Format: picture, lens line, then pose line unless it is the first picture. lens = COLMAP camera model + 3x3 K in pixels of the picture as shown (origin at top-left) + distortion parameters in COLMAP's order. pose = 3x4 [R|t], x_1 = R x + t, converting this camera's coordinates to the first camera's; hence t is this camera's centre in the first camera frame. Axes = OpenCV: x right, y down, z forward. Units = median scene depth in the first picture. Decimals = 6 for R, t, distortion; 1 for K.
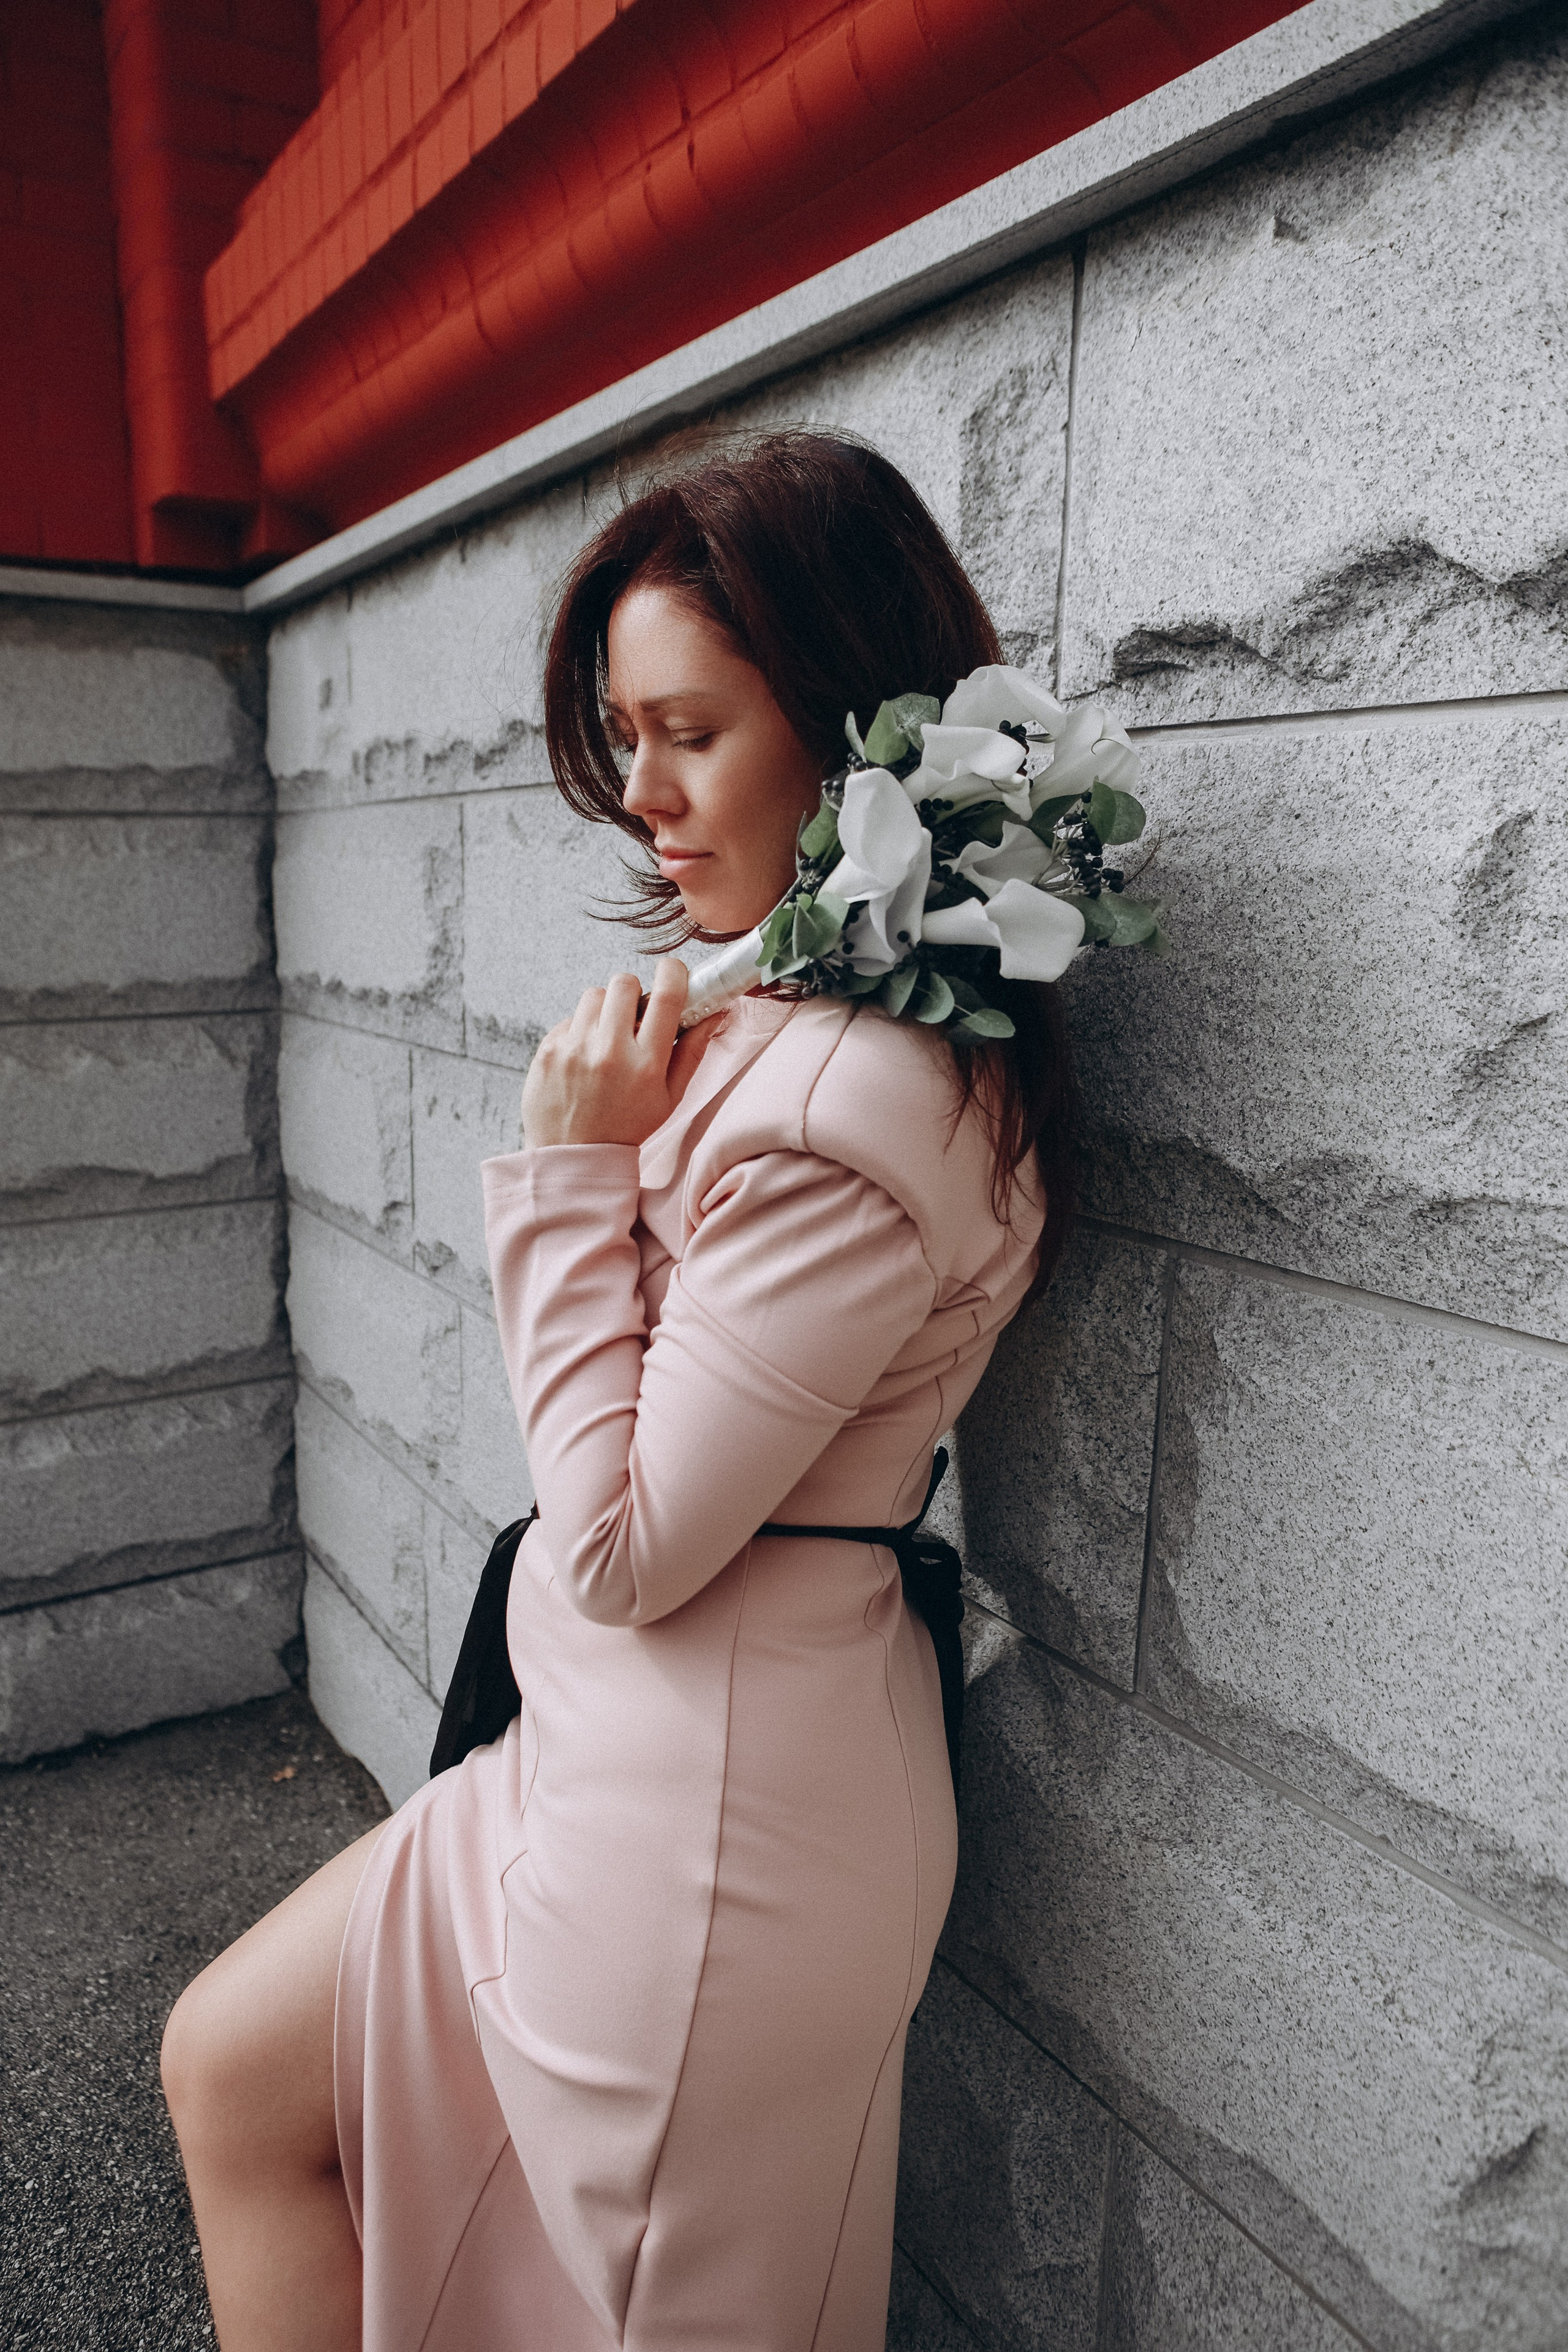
lens RADIAL K [[1587.5, 0, 742.4], [0, 1587.5, 1166.8], [0, 0, 1]] dist [-0.062449, 0.069541]
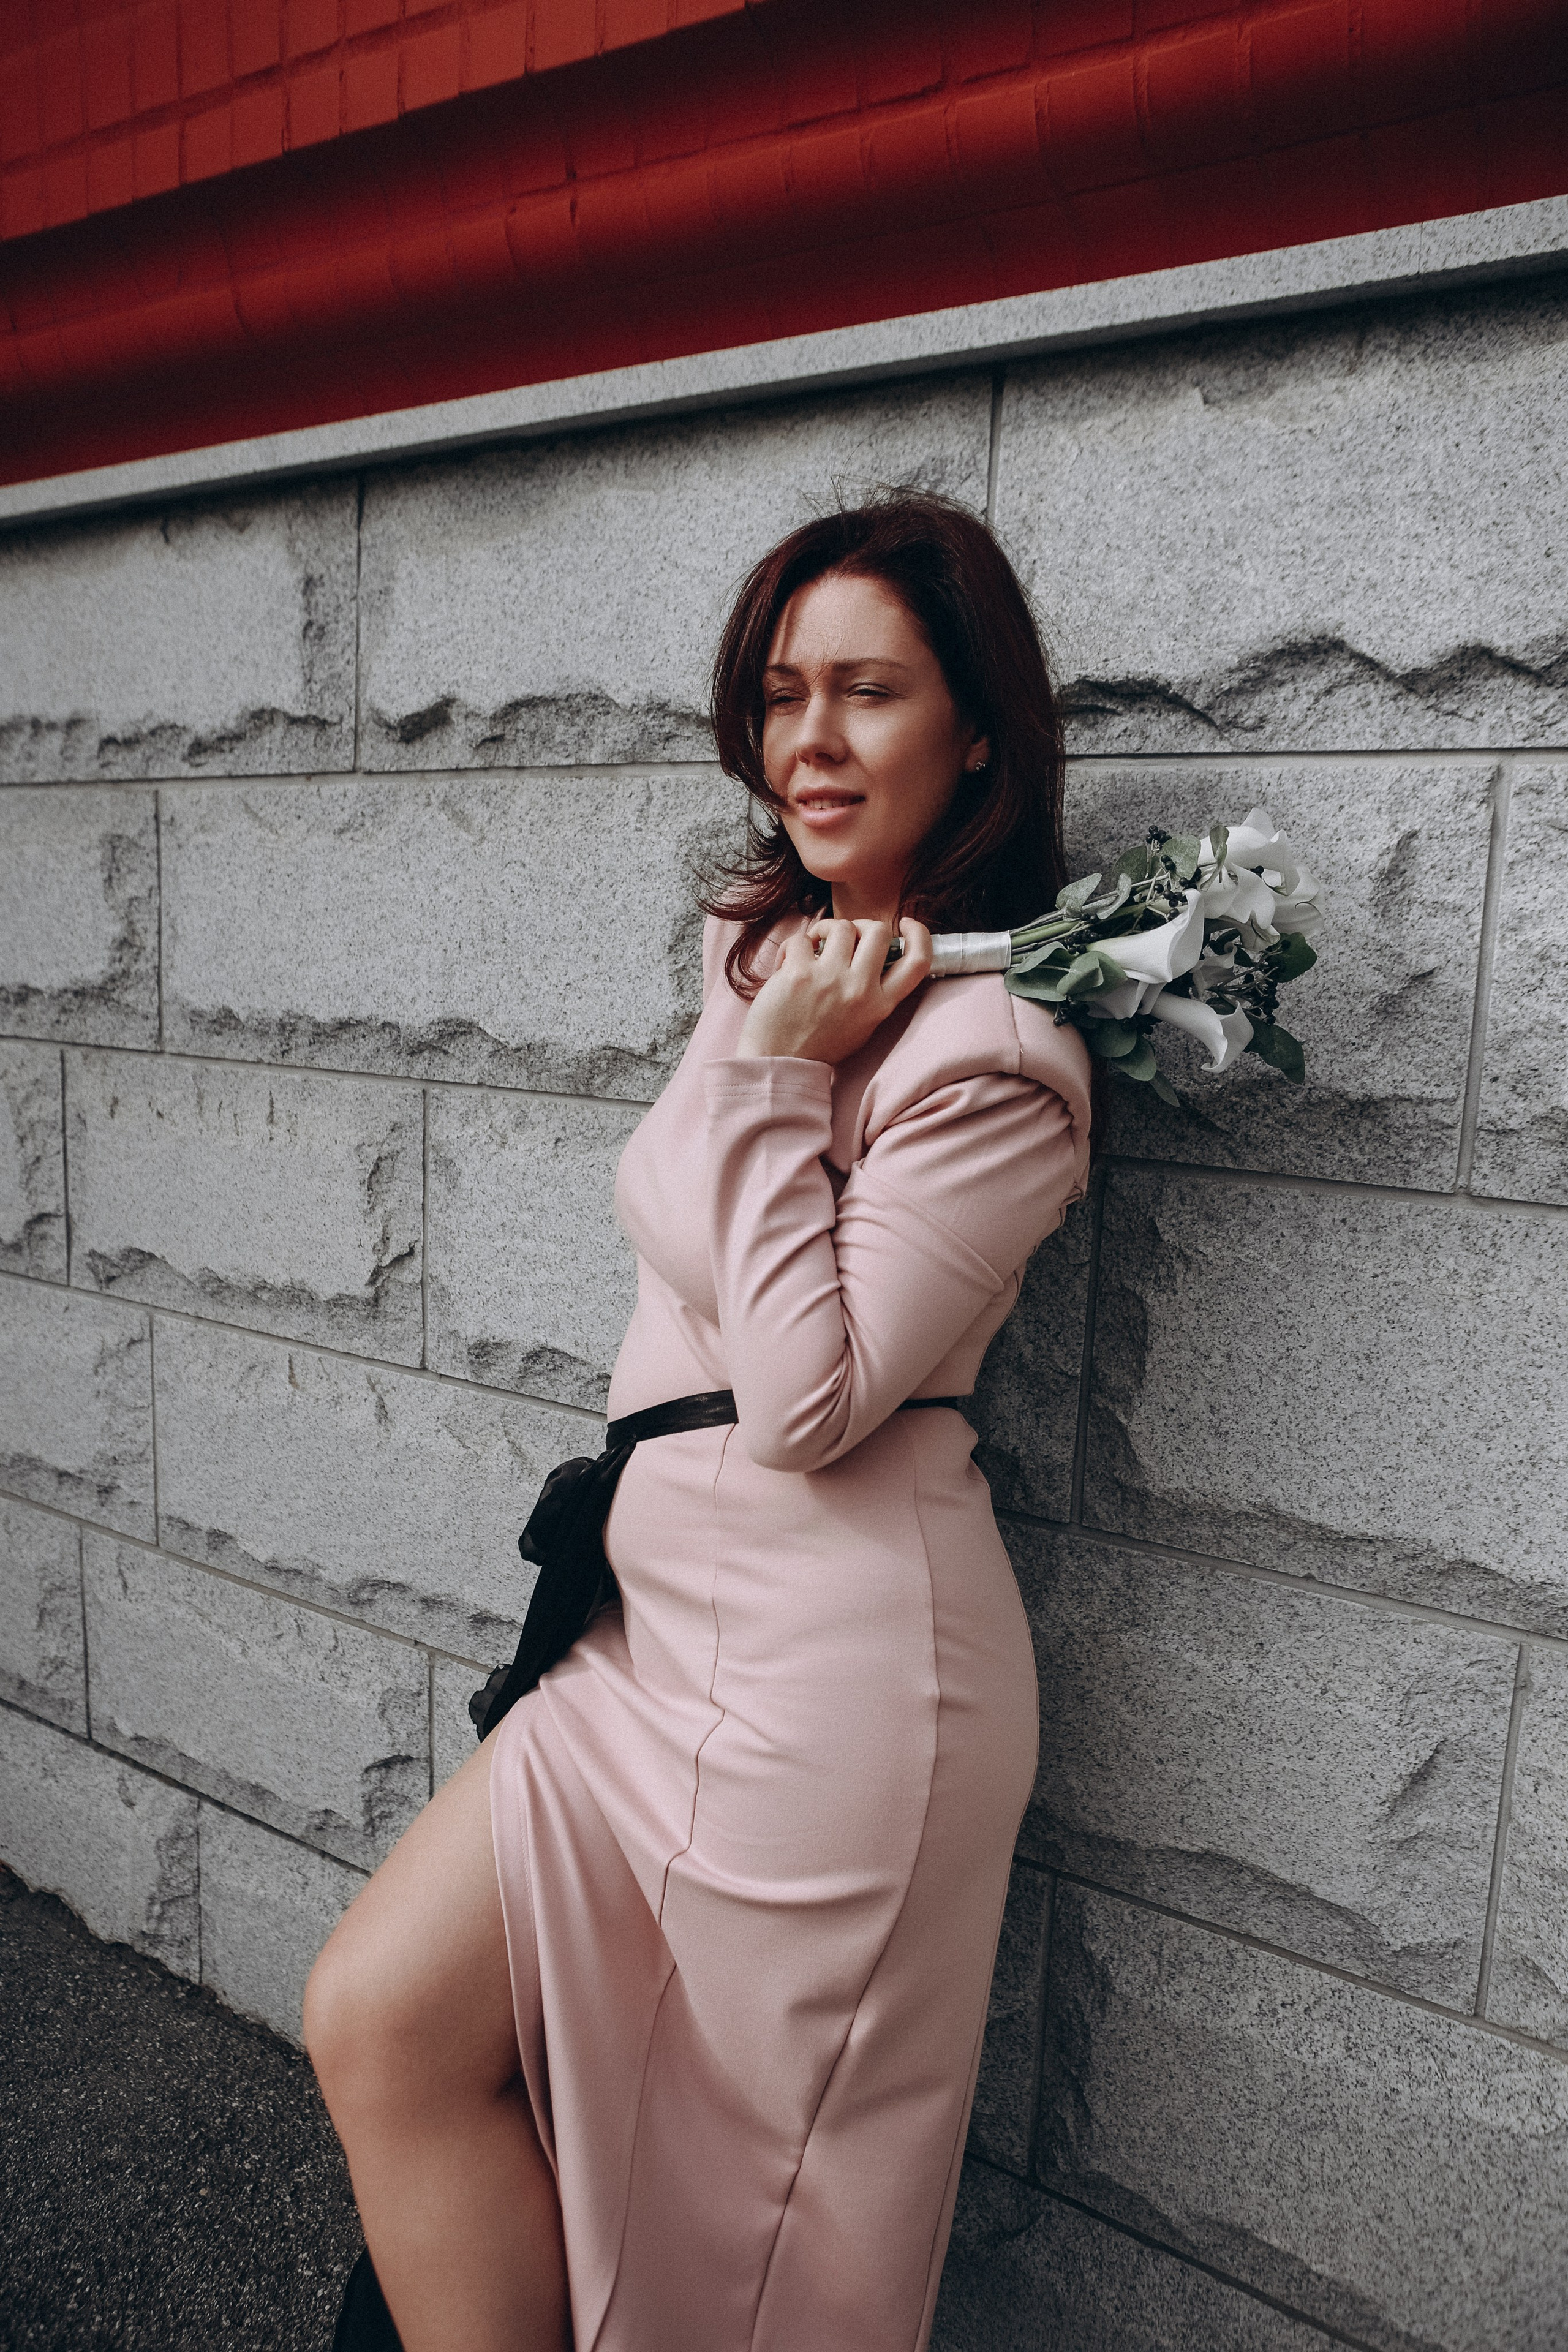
lens RADIAL K [[1587.5, 0, 744.0], [0, 1587.5, 1151.4], [0, 0, 1]] dist [-0.062449, 0.069541]
pose [[0.897728, -0.050223, 0.437678, -0.515151], [0.059145, 0.998226, -0.006767, 0.032686], [-0.436562, 0.031961, 0.899106, -0.024959]]
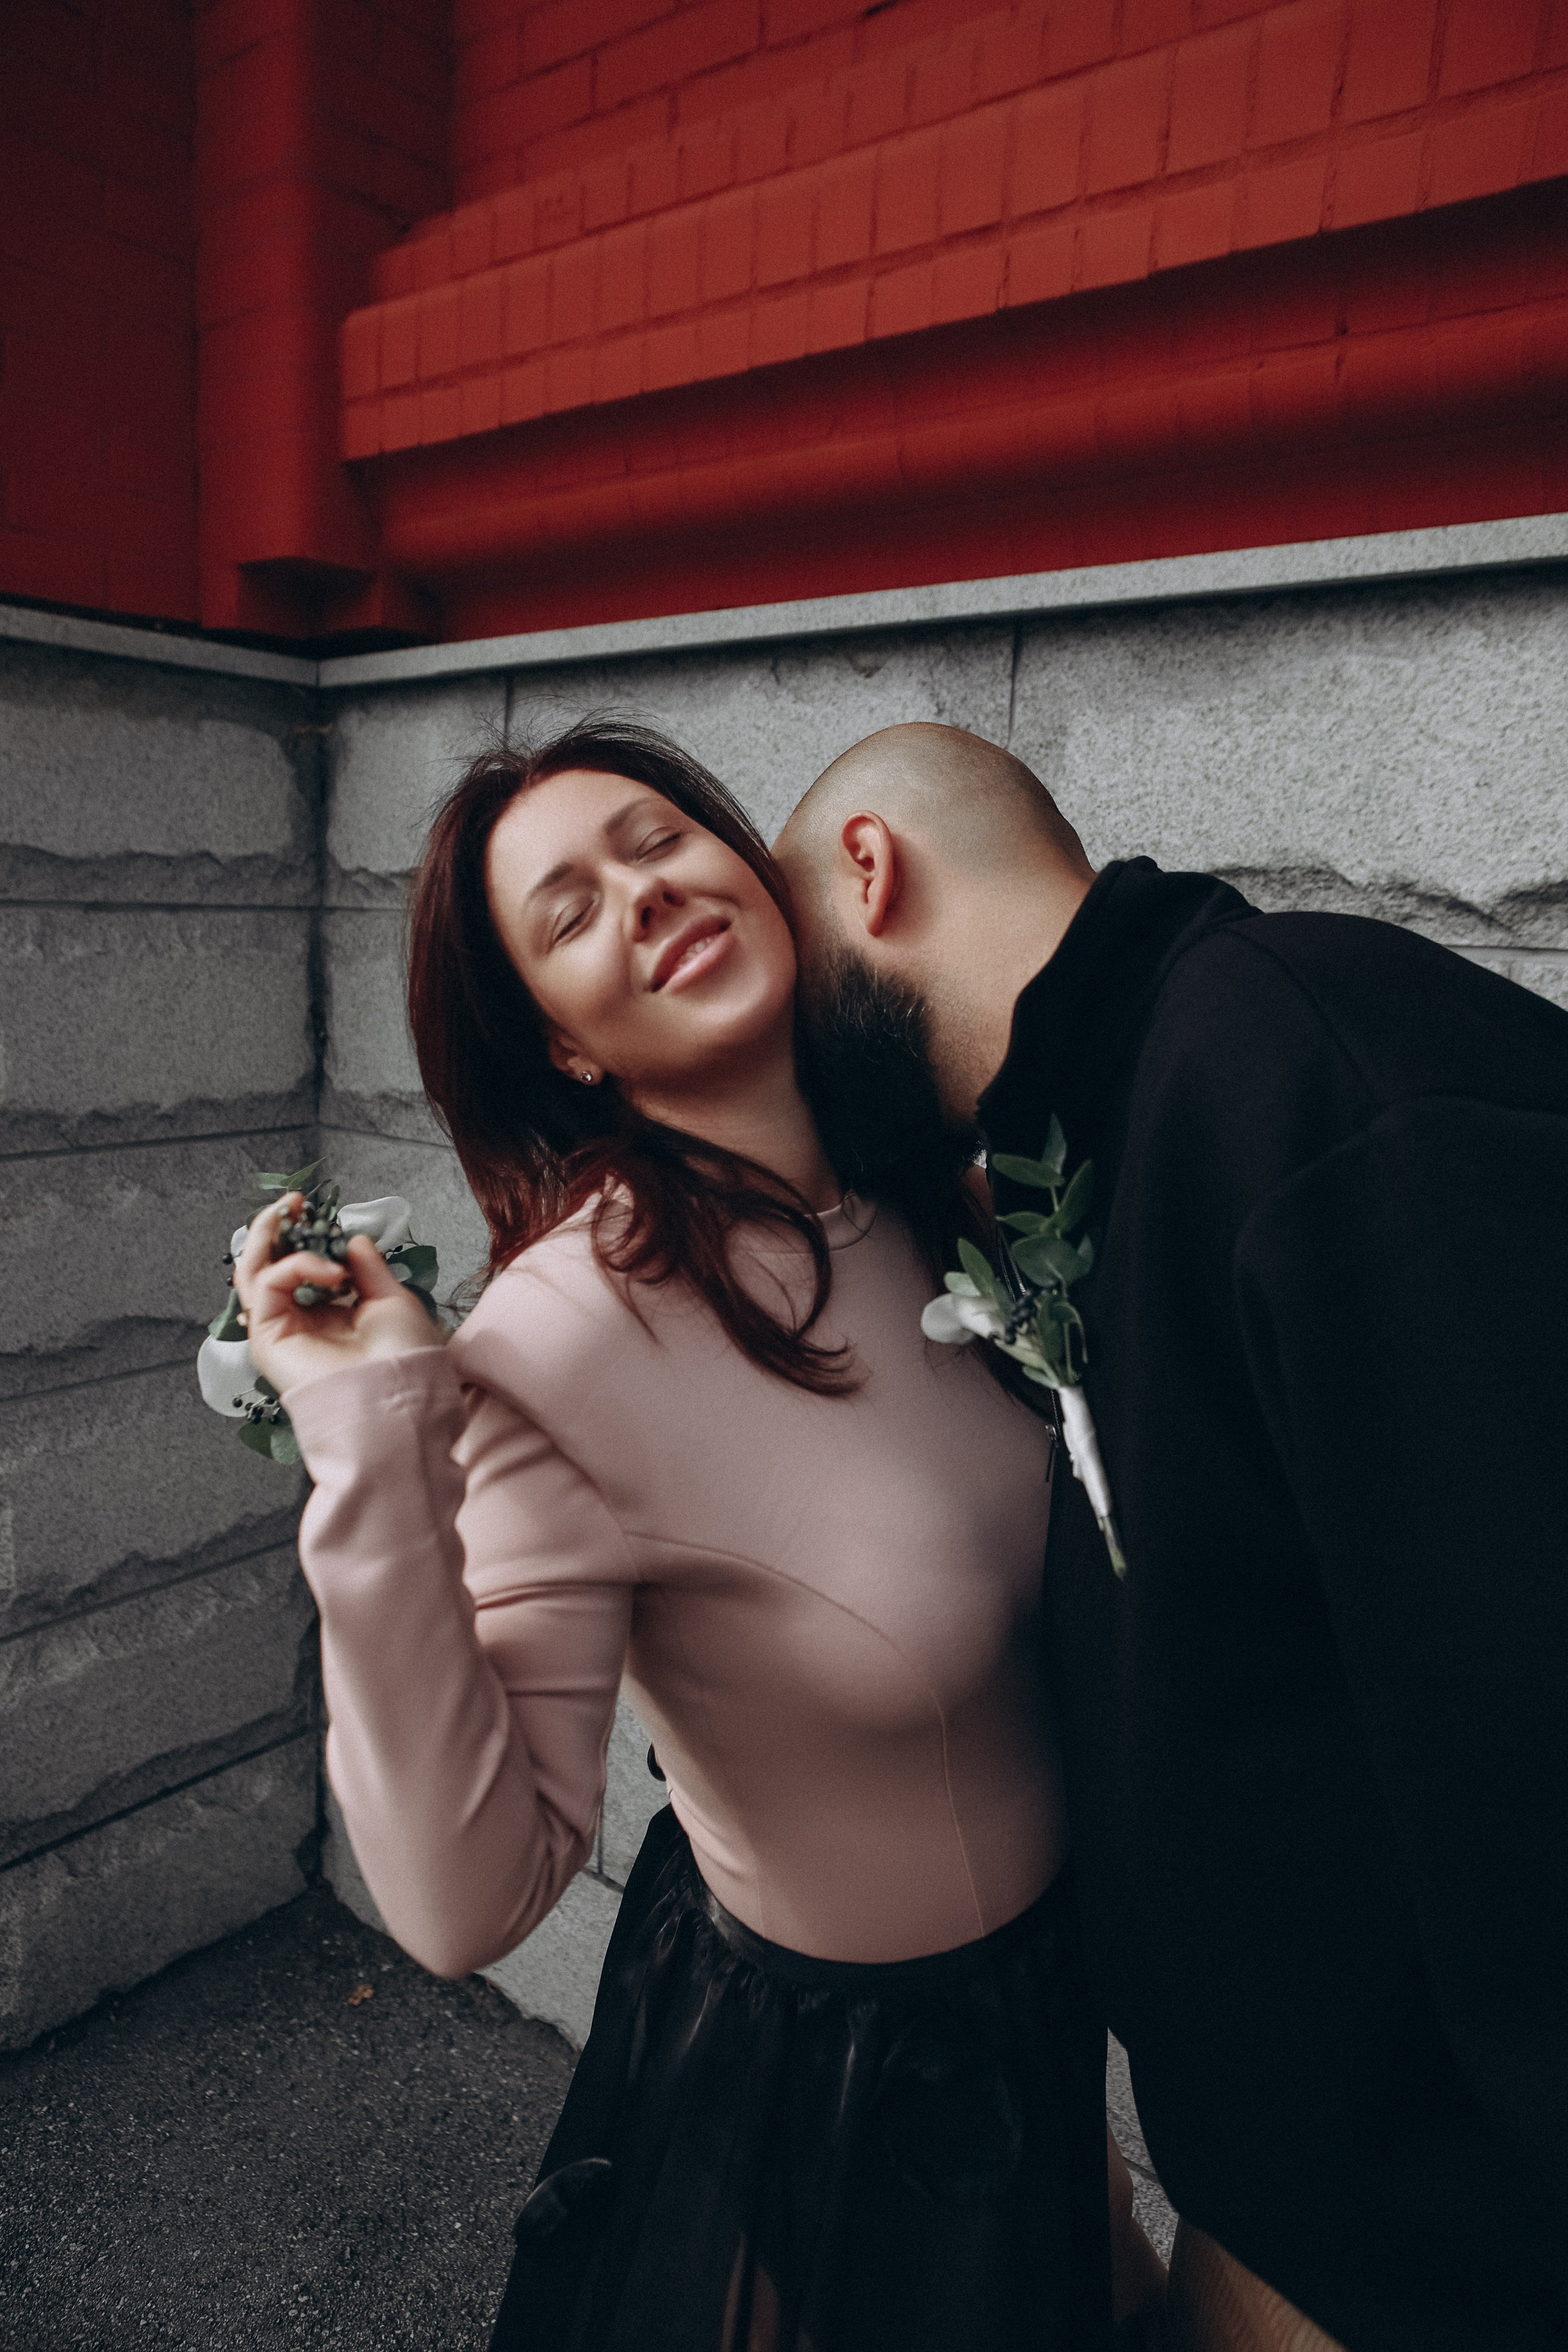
lens RADIAL K [[1587.5, 0, 746.2], [0, 1587.5, 1145.7], [0, 0, 1]] dist [-0.062449, 0.069541]
pose [[0.943034, -0.020627, 0.332057, -0.889928], [0.032711, 0.998989, -0.030842, -0.129544], [-0.331086, 0.039947, 0.942755, 0.198931]]
